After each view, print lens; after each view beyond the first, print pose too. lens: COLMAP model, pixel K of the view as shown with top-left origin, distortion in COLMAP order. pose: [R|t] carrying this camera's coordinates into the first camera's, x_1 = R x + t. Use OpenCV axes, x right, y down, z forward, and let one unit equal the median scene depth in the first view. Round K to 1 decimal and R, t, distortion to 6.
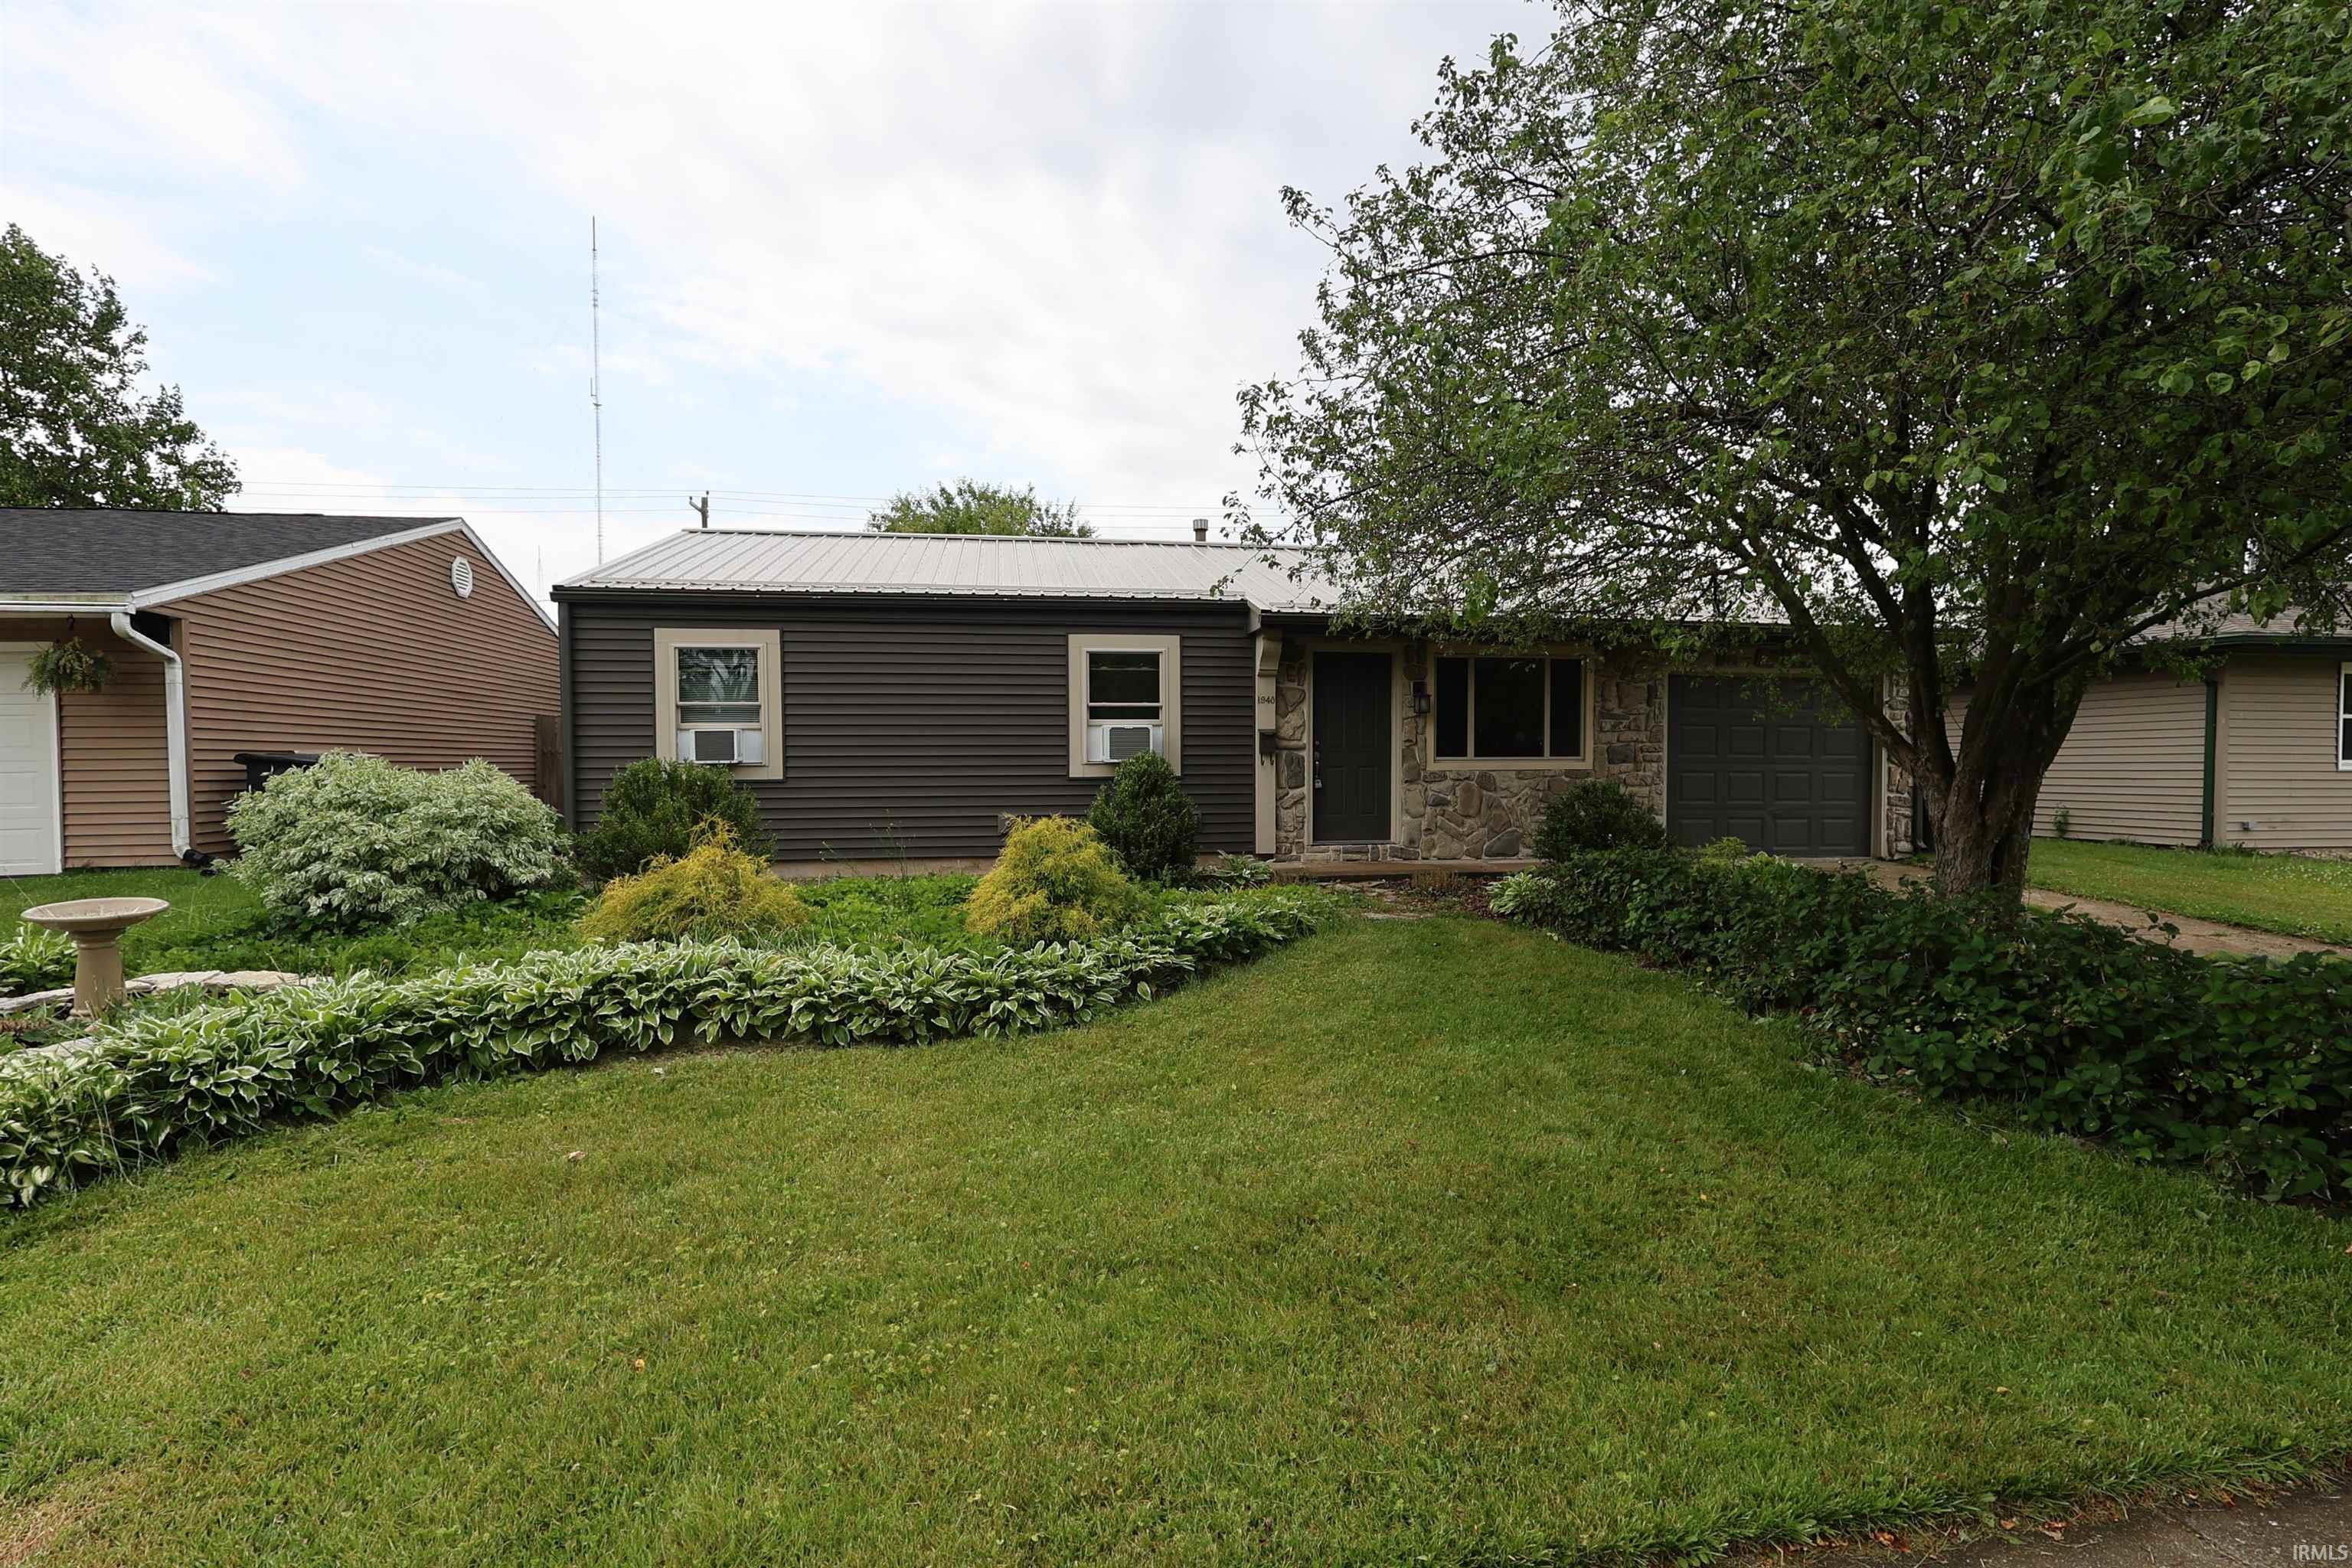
lens RADIAL K [[1075.8, 0, 1174.5], [0, 1075.8, 790.9], [0, 0, 1]] dist [-0.002653, 0.000690]
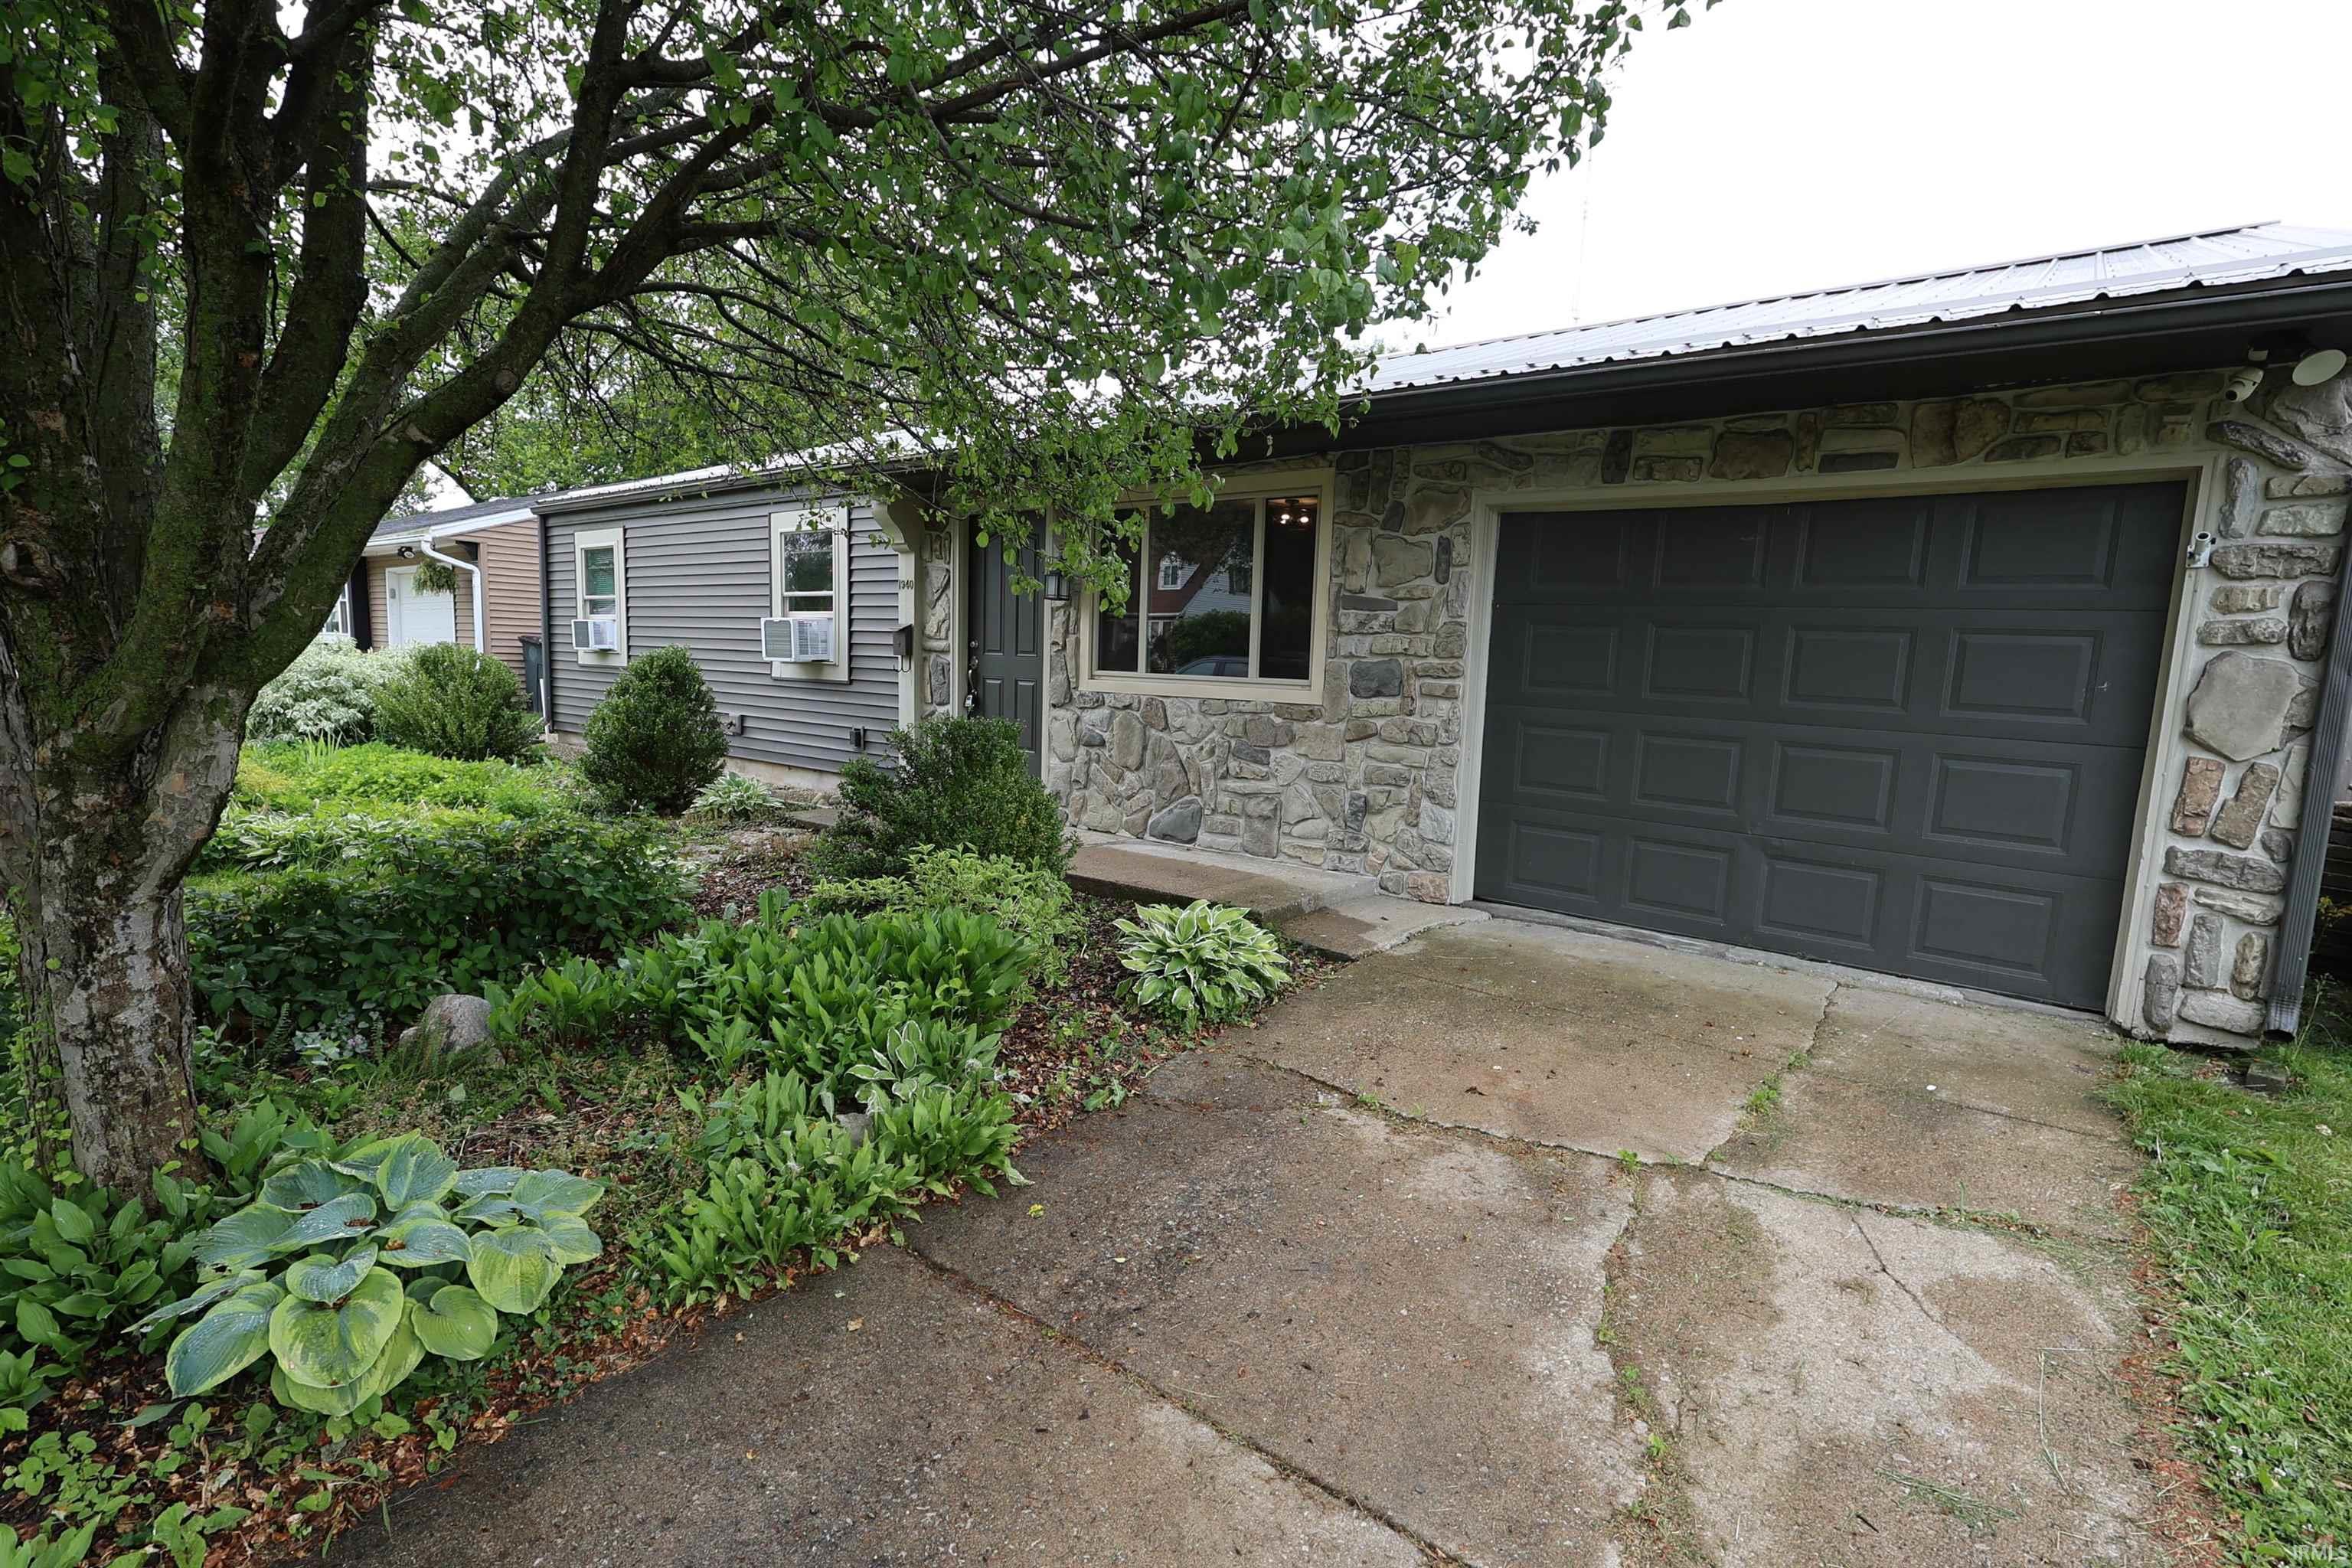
lens RADIAL K [[1075.8, 0, 1174.5], [0, 1075.8, 790.9], [0, 0, 1]] dist [-0.002653, 0.000690]
pose [[0.679291, 0.112805, -0.725148, 0.767901], [-0.077463, 0.993617, 0.082004, -0.016816], [0.729769, 0.000467, 0.683693, 0.614268]]
